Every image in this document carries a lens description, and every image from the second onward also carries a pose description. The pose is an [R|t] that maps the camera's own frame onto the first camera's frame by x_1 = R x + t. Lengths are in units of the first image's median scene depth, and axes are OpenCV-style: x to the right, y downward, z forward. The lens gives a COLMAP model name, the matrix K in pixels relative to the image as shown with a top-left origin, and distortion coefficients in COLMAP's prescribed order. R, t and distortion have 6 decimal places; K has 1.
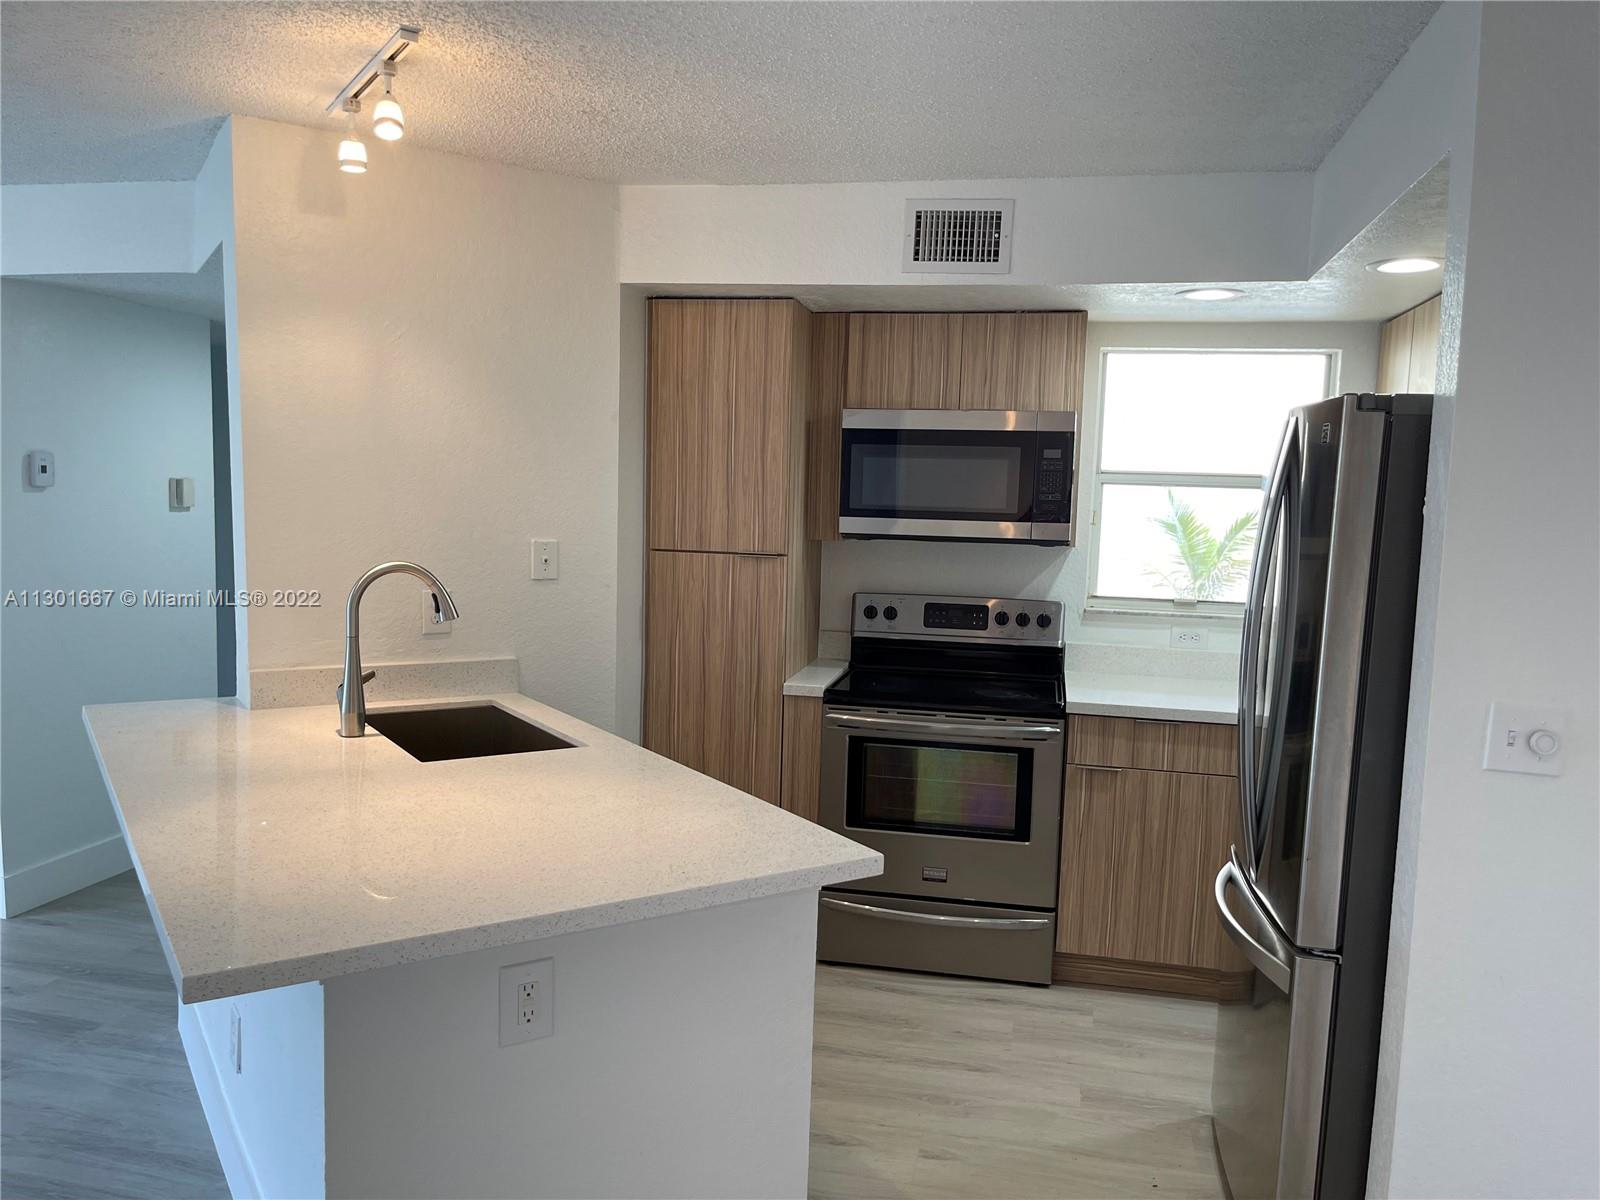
lens RADIAL K [[1177.5, 0, 799.1], [0, 1177.5, 614.0], [0, 0, 1]] dist [-0.005587, -0.007606]
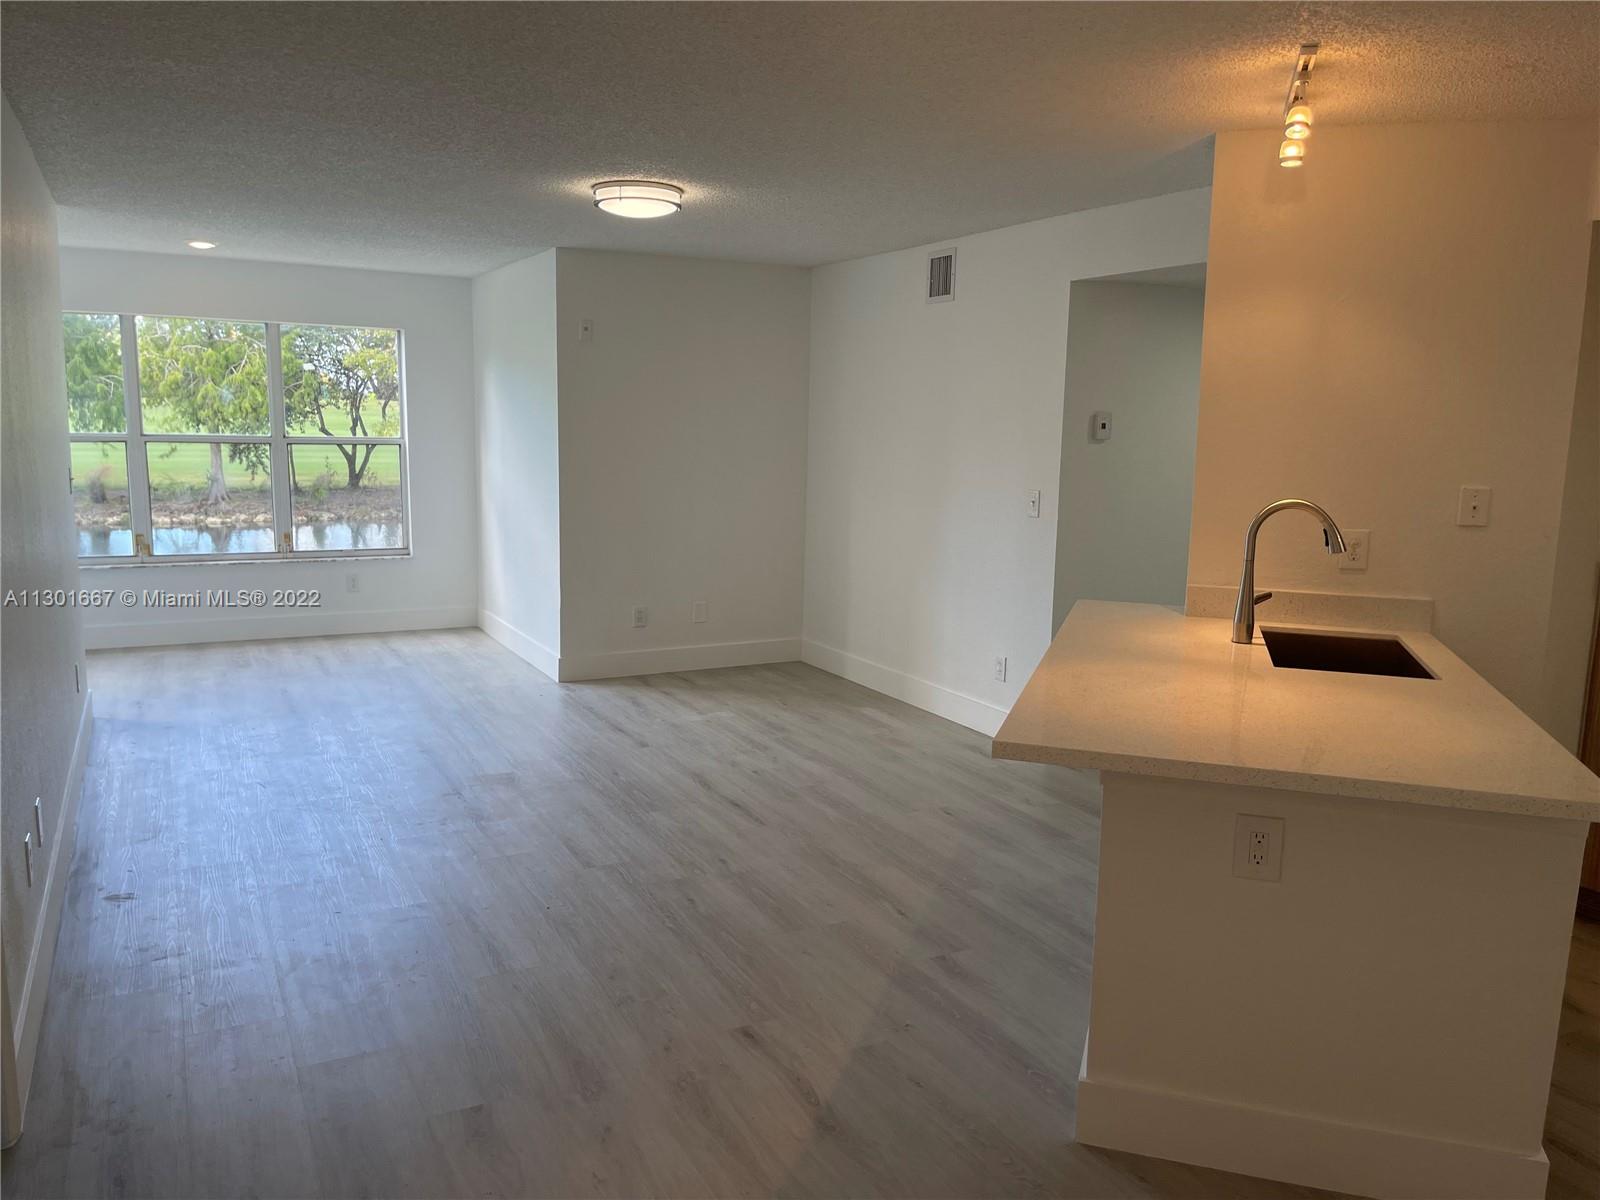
lens RADIAL K [[1177.5, 0, 799.1], [0, 1177.5, 614.0], [0, 0, 1]] dist [-0.005587, -0.007606]
pose [[0.613469, 0.106397, -0.782518, 0.281372], [-0.078230, 0.994196, 0.073849, 0.020470], [0.785834, 0.015913, 0.618232, -0.103826]]
